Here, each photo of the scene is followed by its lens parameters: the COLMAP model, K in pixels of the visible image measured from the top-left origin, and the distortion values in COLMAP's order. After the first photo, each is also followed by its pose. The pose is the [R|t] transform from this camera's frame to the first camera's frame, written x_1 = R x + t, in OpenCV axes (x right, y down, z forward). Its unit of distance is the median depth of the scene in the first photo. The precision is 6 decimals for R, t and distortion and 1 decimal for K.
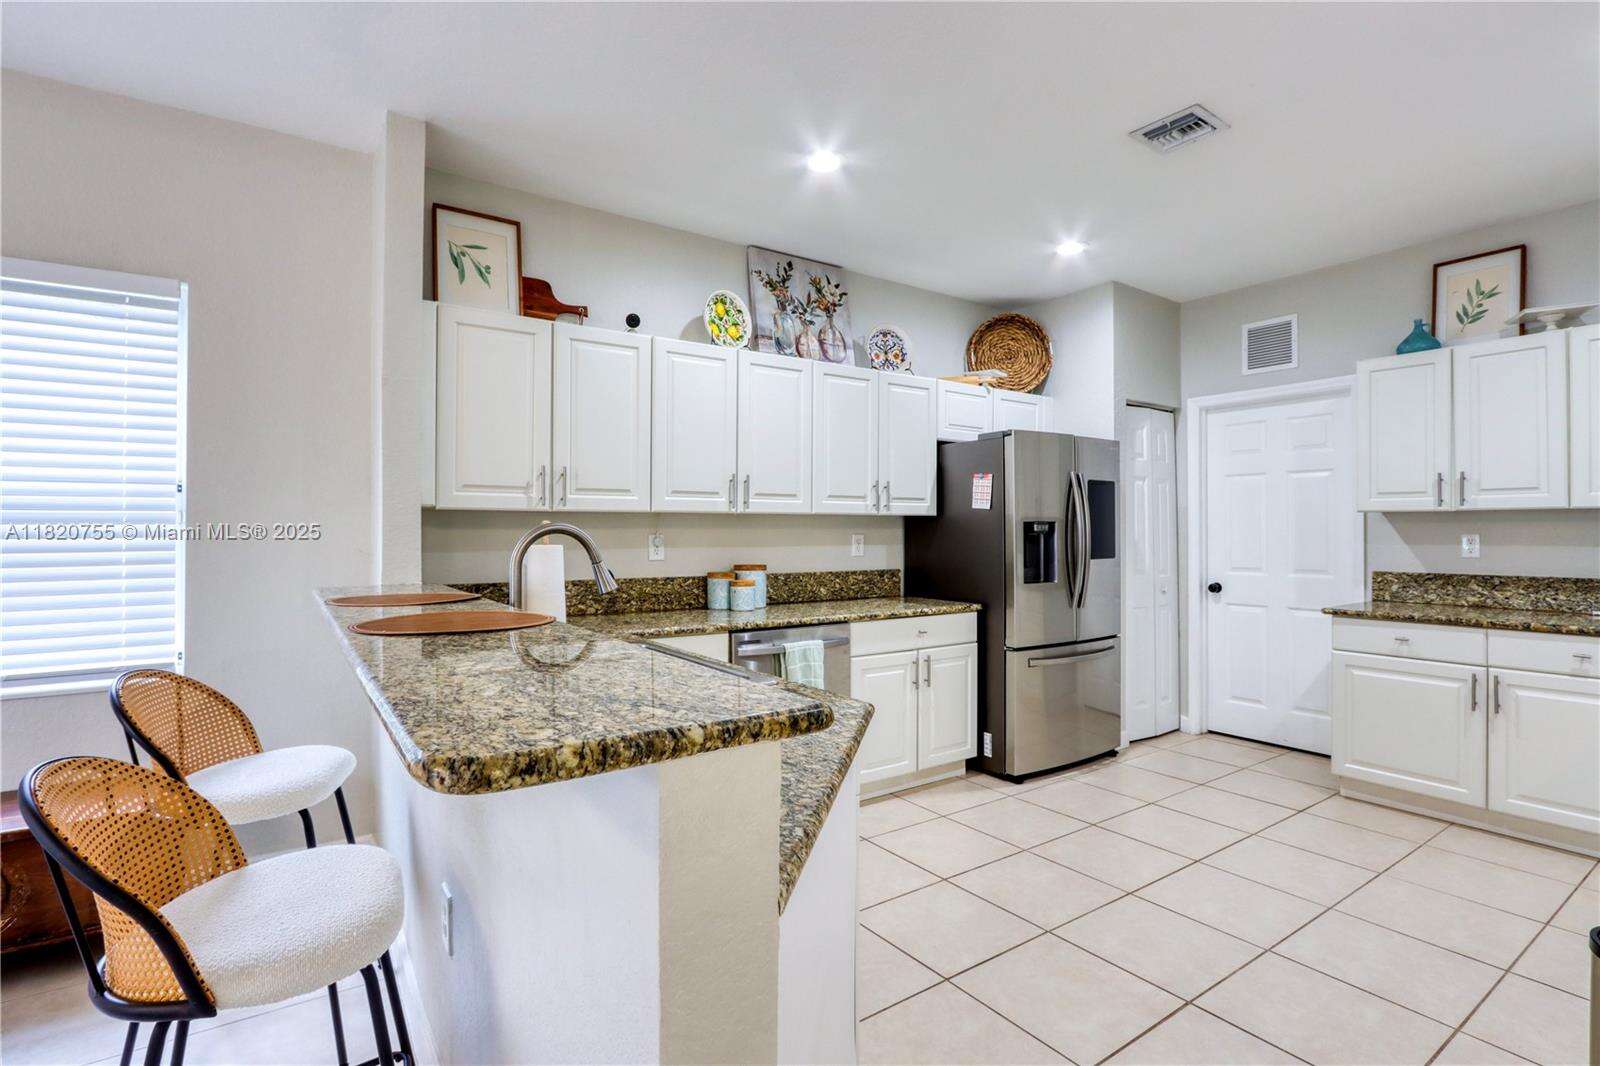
lens RADIAL K [[757.1, 0, 793.2], [0, 757.1, 529.2], [0, 0, 1]] dist [-0.021319, 0.001273]
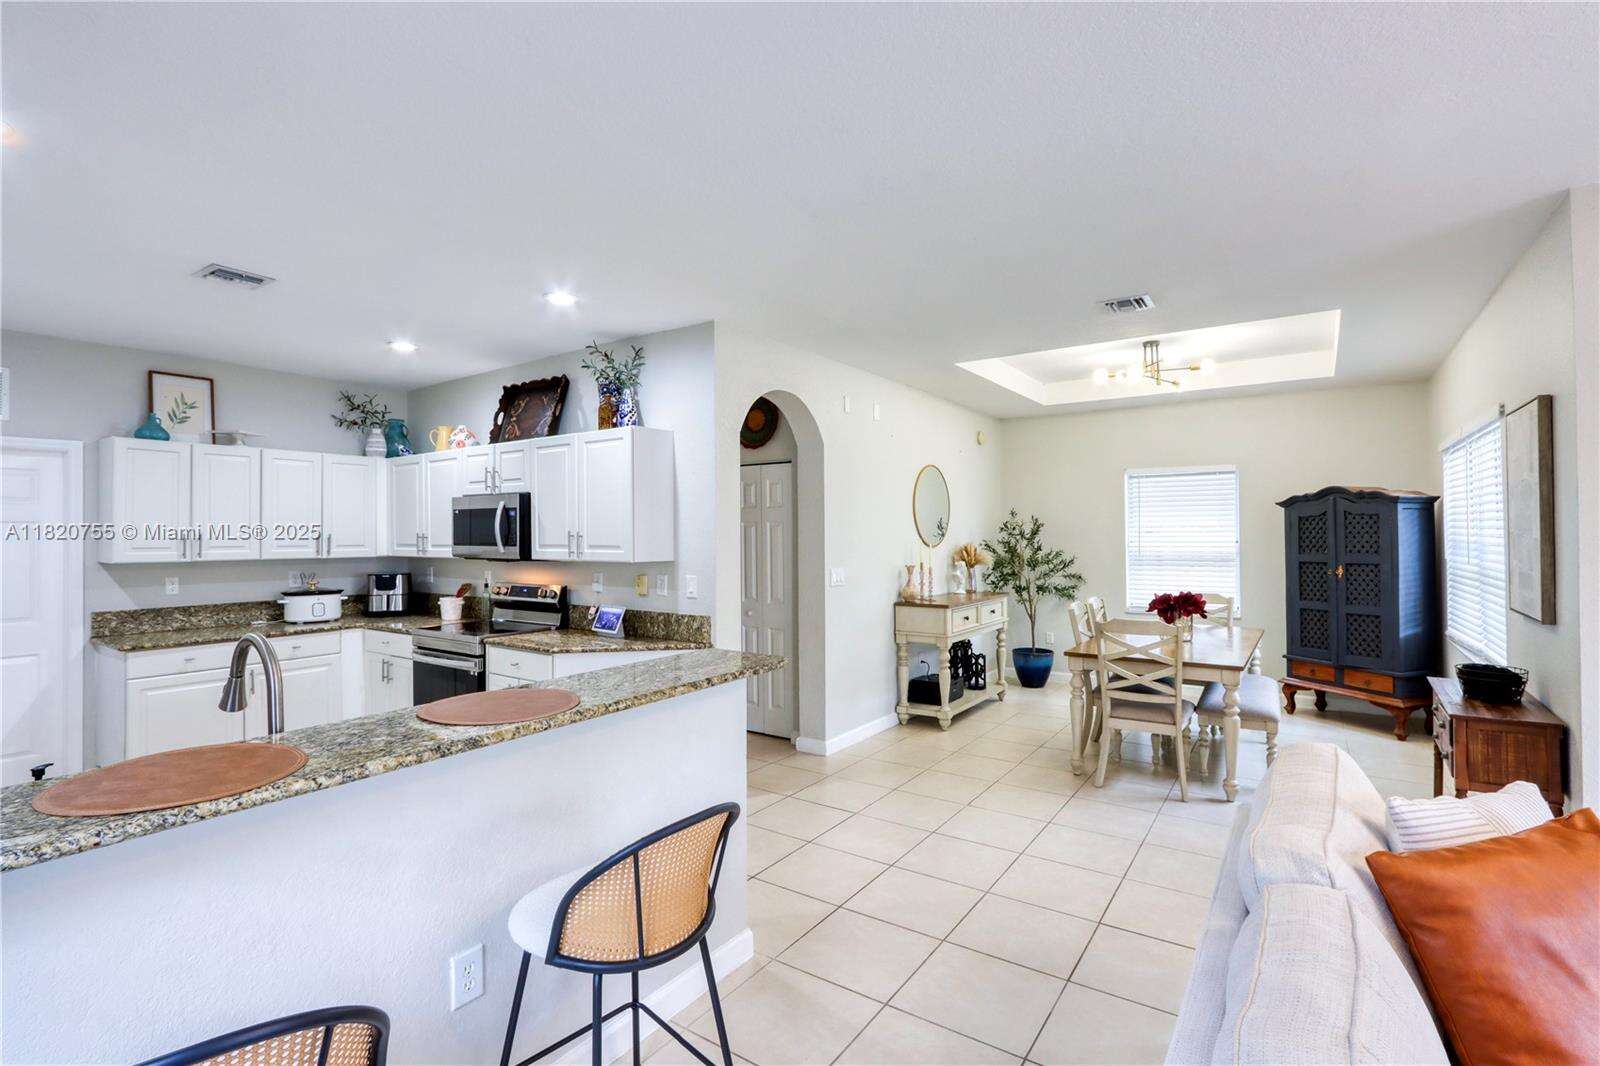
lens RADIAL K [[742.5, 0, 797.4], [0, 742.5, 528.5], [0, 0, 1]] dist [-0.016920, 0.001222]
pose [[-0.351226, 0.009868, 0.936239, -0.692459], [0.003778, 0.999951, -0.009122, -0.061248], [-0.936283, 0.000333, -0.351246, 0.373421]]
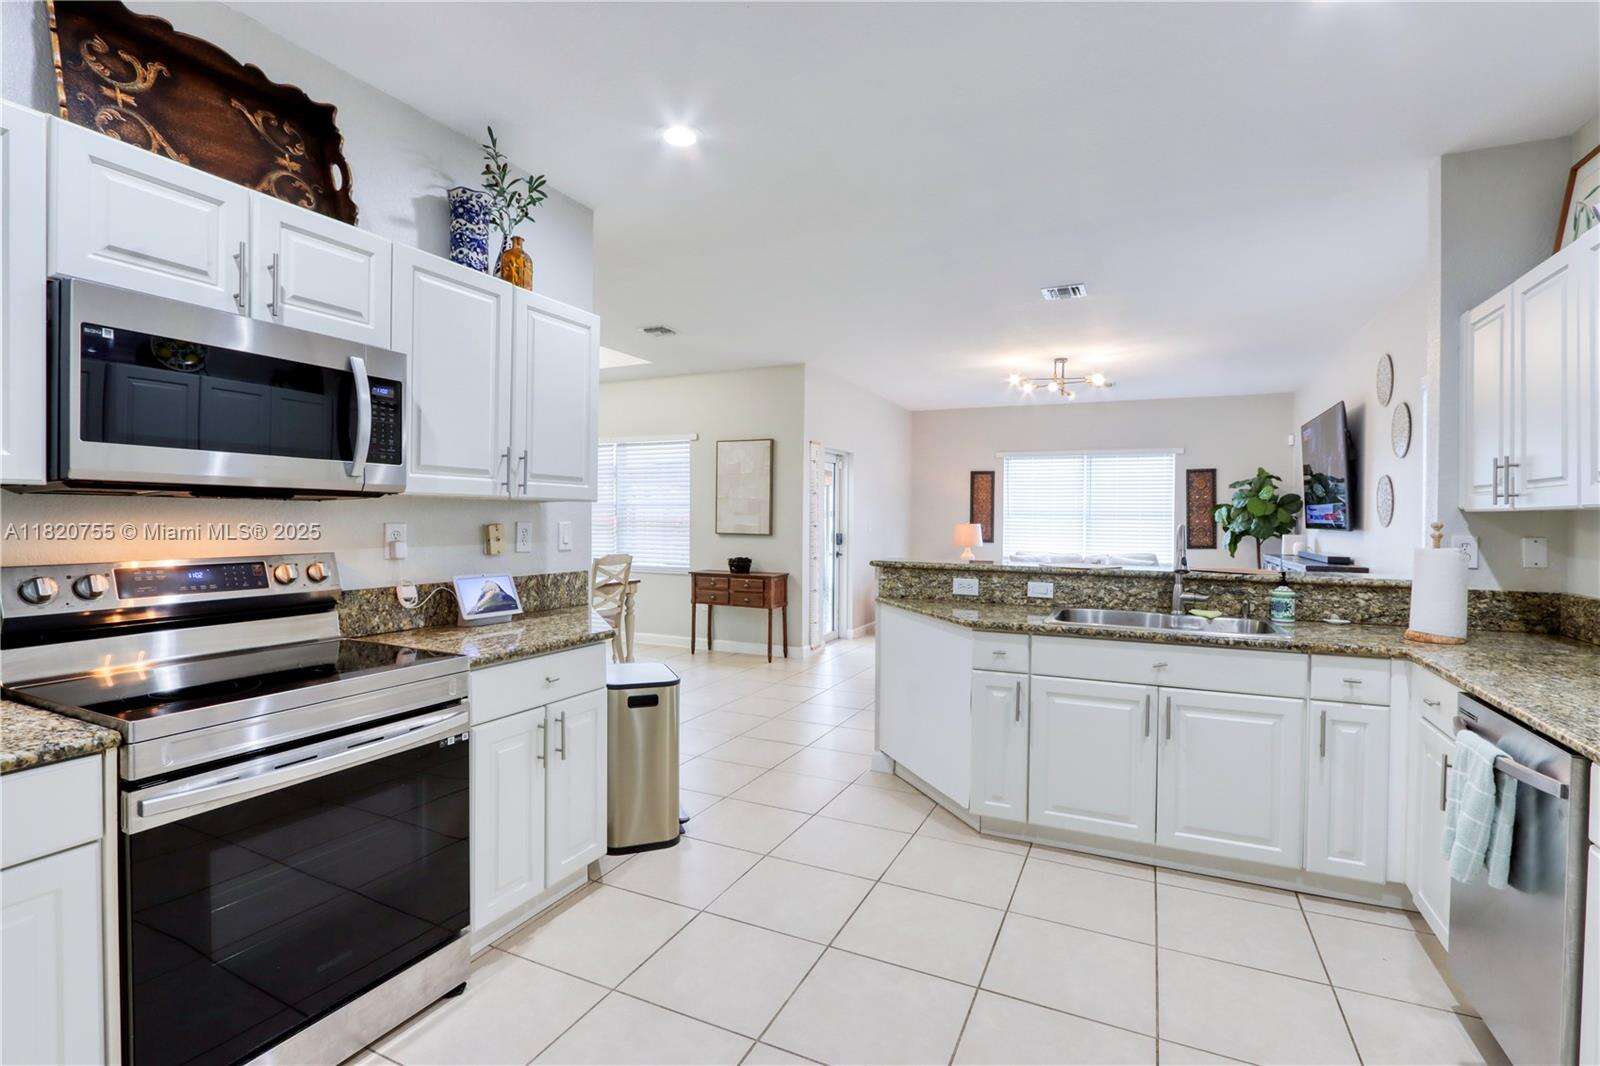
lens RADIAL K [[742.5, 0, 797.4], [0, 742.5, 528.5], [0, 0, 1]] dist [-0.016920, 0.001222]
pose [[-0.864119, 0.000826, -0.503287, 0.587987], [-0.006316, 0.999902, 0.012485, -0.006958], [0.503248, 0.013968, -0.864029, 0.998731]]
